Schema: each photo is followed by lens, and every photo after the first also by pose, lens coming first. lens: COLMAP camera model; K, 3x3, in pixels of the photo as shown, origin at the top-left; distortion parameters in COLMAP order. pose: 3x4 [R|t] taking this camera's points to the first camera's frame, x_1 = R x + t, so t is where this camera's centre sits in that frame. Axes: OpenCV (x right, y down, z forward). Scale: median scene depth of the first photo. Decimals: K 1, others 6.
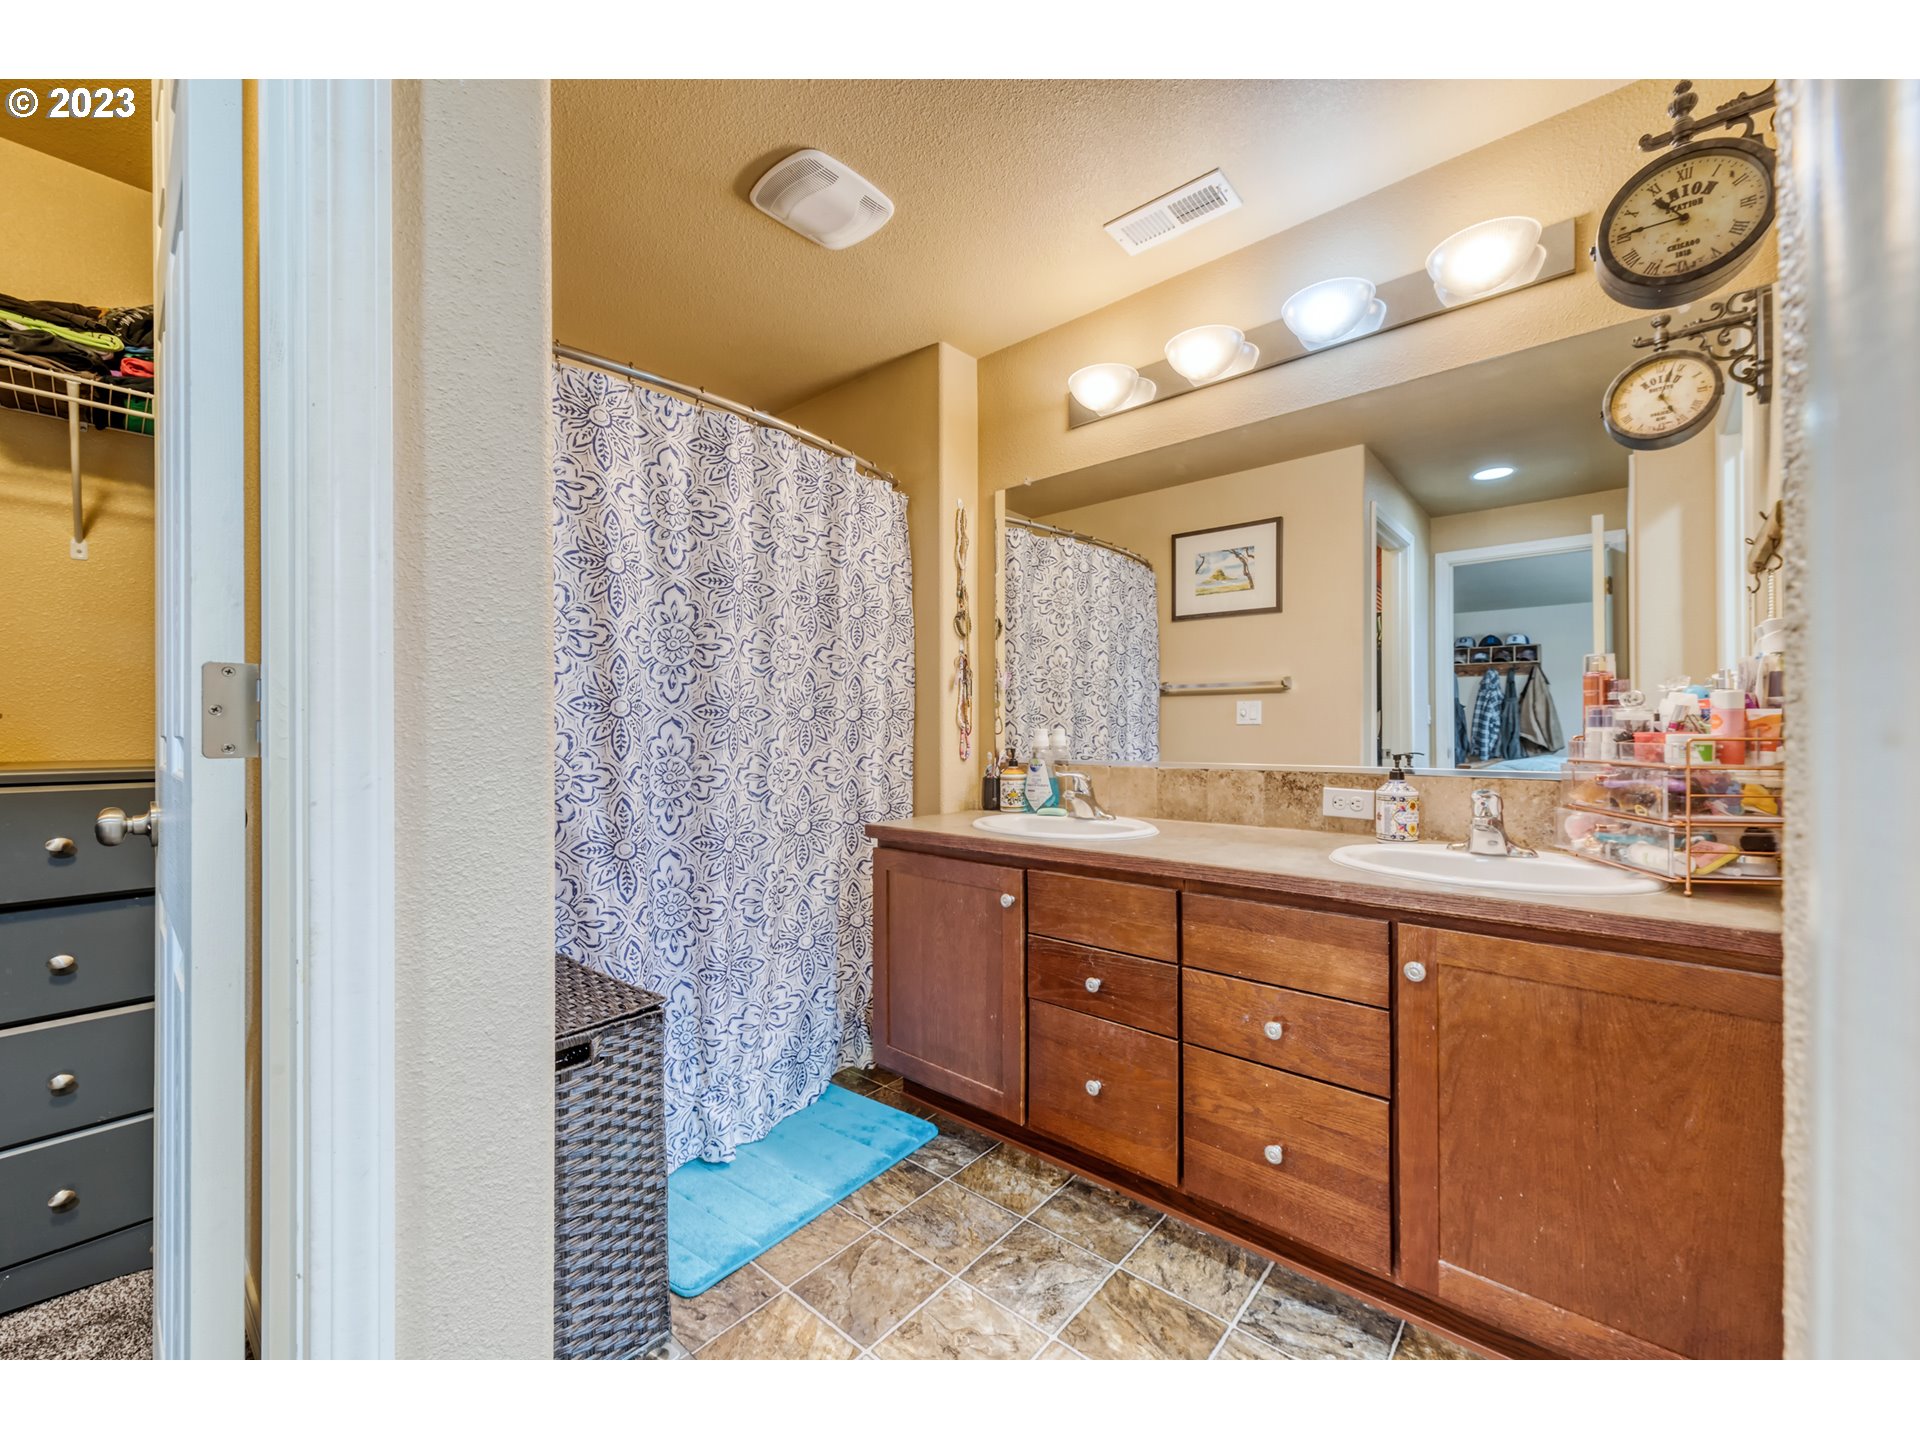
lens RADIAL K [[774.6, 0, 966.1], [0, 774.6, 731.3], [0, 0, 1]] dist [0.002187, 0.000598]
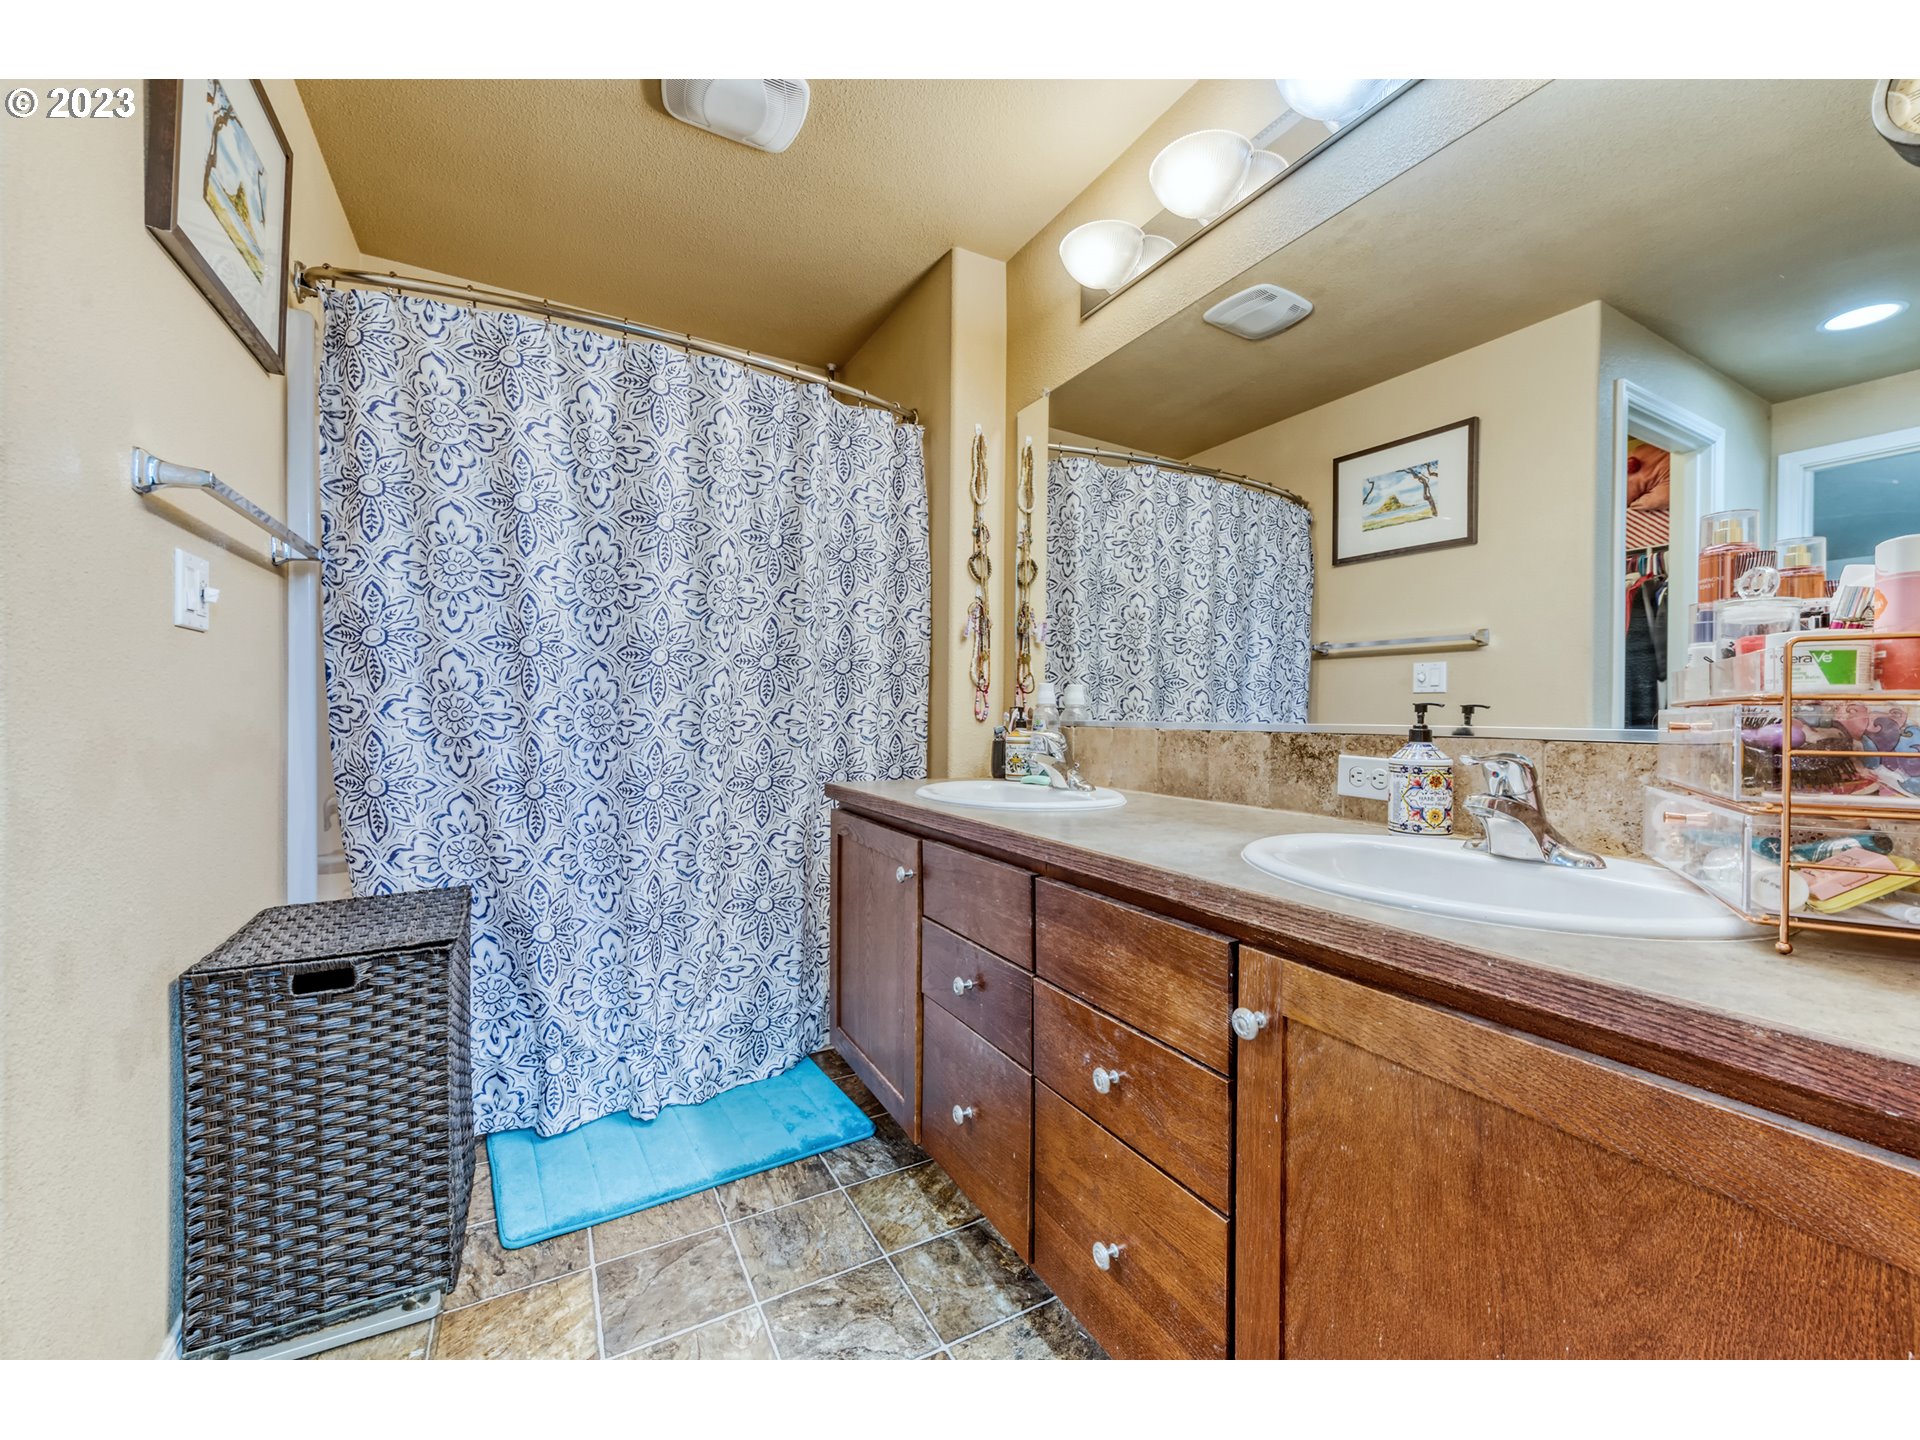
lens RADIAL K [[776.8, 0, 961.4], [0, 776.8, 723.5], [0, 0, 1]] dist [0.002331, -0.000294]
pose [[0.939632, 0.020239, -0.341587, 0.375514], [-0.018078, 0.999791, 0.009508, 0.042991], [0.341708, -0.002759, 0.939802, 0.217089]]
